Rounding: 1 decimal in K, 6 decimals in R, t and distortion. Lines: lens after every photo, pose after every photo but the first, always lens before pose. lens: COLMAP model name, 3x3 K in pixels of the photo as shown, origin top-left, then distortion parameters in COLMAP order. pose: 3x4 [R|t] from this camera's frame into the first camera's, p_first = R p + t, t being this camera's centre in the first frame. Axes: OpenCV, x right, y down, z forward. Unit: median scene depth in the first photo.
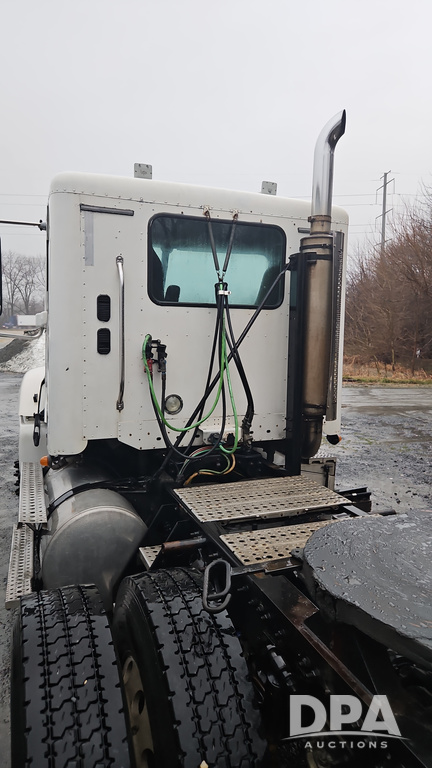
lens RADIAL K [[507.9, 0, 217.8], [0, 507.9, 383.1], [0, 0, 1]] dist [0.075159, -0.057669]
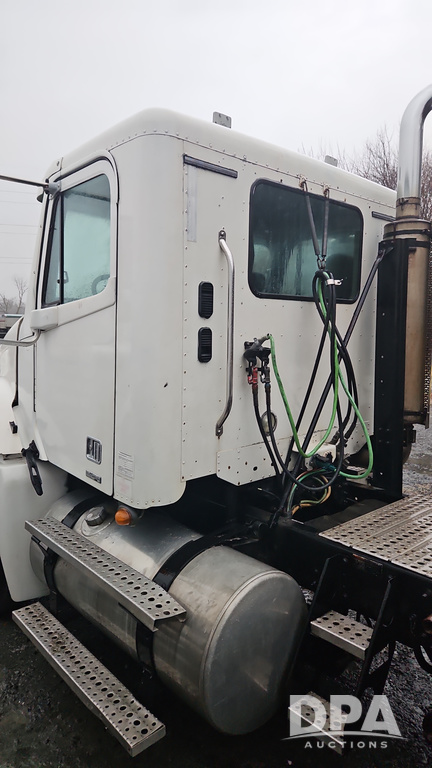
lens RADIAL K [[507.9, 0, 211.5], [0, 507.9, 378.4], [0, 0, 1]] dist [0.075159, -0.057669]
pose [[0.935893, -0.045909, 0.349280, -0.460022], [0.051628, 0.998641, -0.007077, -0.026936], [-0.348481, 0.024656, 0.936992, 0.299085]]
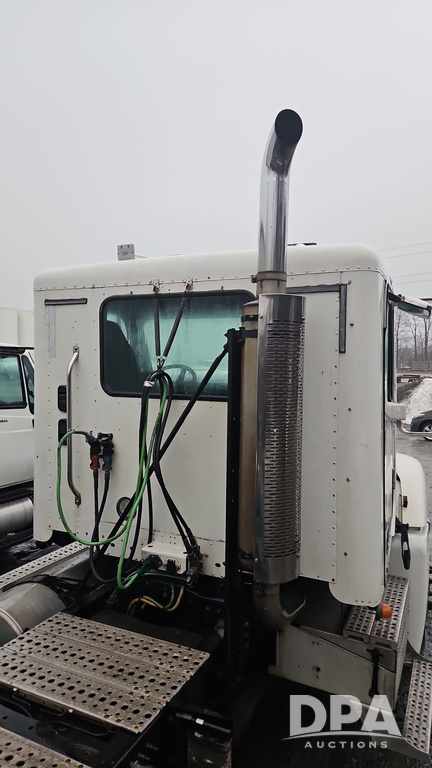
lens RADIAL K [[507.9, 0, 216.9], [0, 507.9, 386.1], [0, 0, 1]] dist [0.075159, -0.057669]
pose [[0.687379, 0.020717, -0.726003, 0.670541], [-0.075768, 0.996184, -0.043310, -0.144873], [0.722336, 0.084778, 0.686326, 0.514910]]
